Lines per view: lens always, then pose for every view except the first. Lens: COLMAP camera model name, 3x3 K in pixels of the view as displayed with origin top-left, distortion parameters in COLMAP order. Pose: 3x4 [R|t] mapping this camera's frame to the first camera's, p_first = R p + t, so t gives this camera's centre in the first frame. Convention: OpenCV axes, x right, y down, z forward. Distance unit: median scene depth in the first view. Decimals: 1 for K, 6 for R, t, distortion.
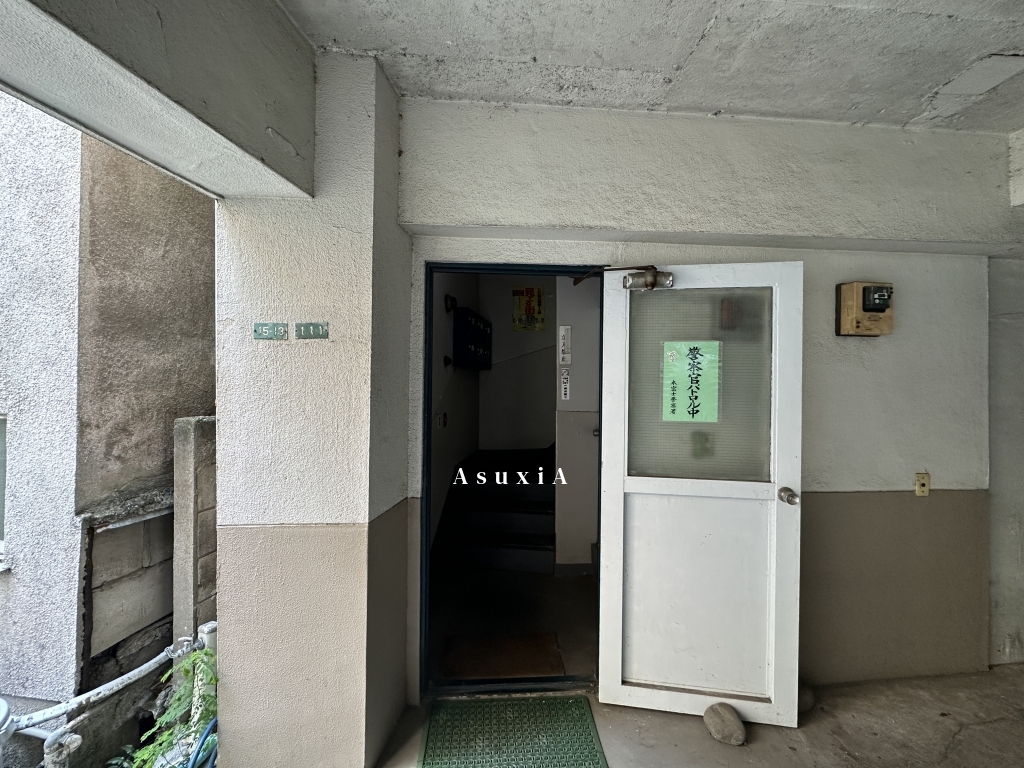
lens RADIAL K [[408.6, 0, 512.0], [0, 408.6, 384.0], [0, 0, 1]] dist [-0.000388, -0.000055]
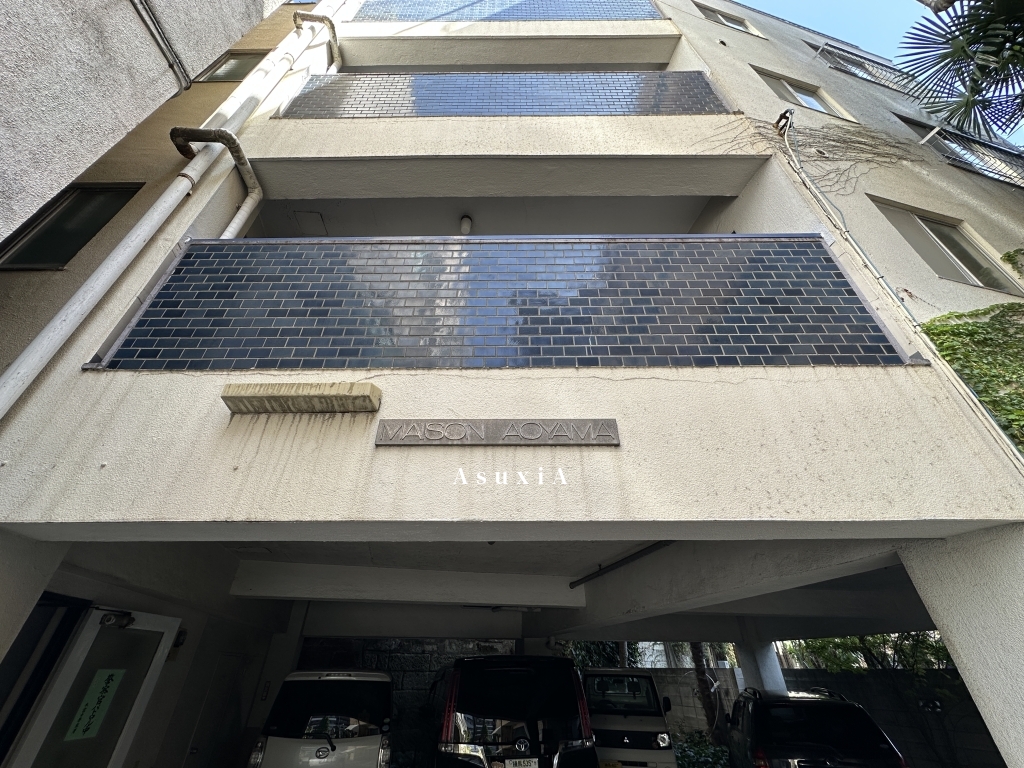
lens RADIAL K [[408.6, 0, 512.0], [0, 408.6, 384.0], [0, 0, 1]] dist [-0.000388, -0.000055]
pose [[-0.150059, 0.560983, 0.814113, -1.624769], [-0.004314, 0.823057, -0.567942, -0.122321], [-0.988668, -0.088737, -0.121087, -0.190814]]
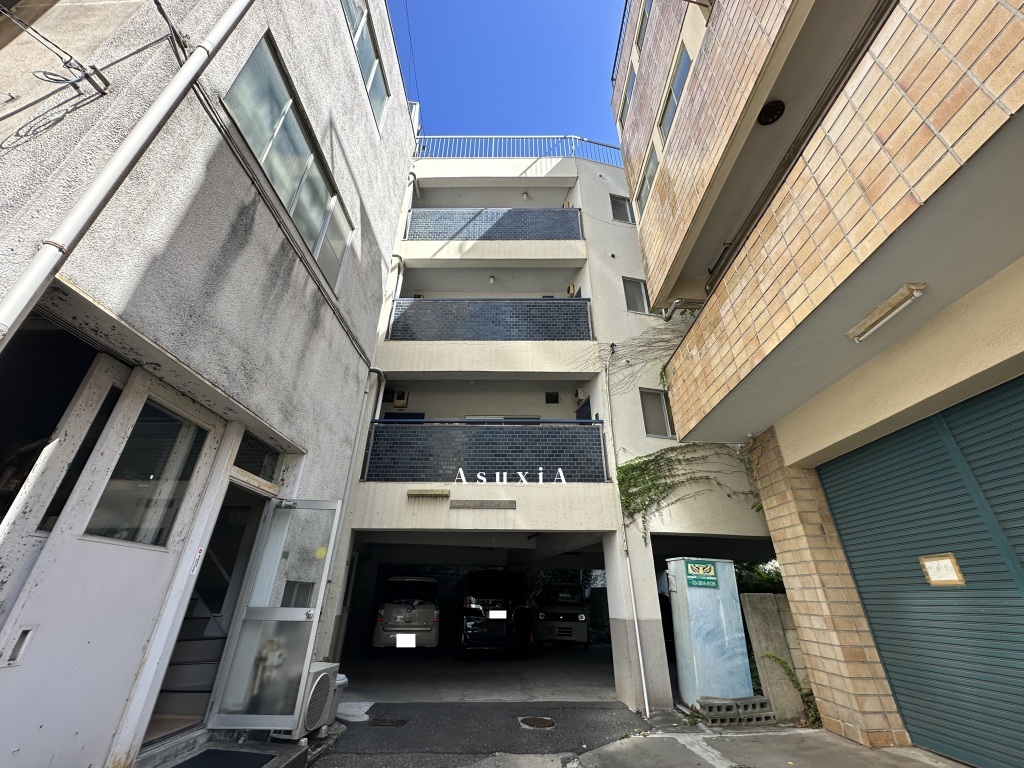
lens RADIAL K [[408.6, 0, 512.0], [0, 408.6, 384.0], [0, 0, 1]] dist [-0.000388, -0.000055]
pose [[-0.143454, 0.457209, 0.877714, -4.360786], [-0.013647, 0.885888, -0.463698, 0.134401], [-0.989563, -0.078497, -0.120845, -0.025677]]
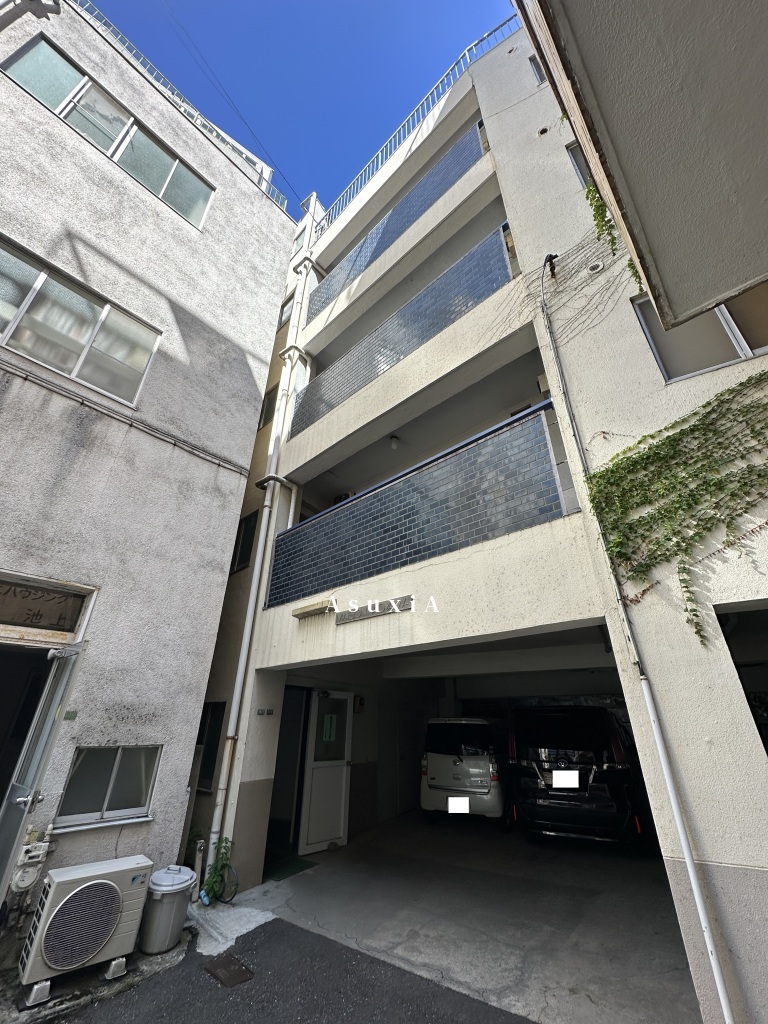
lens RADIAL K [[408.6, 0, 384.0], [0, 408.6, 512.0], [0, 0, 1]] dist [-0.000388, -0.000055]
pose [[0.562524, 0.380029, 0.734264, -2.525512], [-0.004362, 0.889453, -0.457006, -0.051515], [-0.826769, 0.253874, 0.501997, -1.561694]]
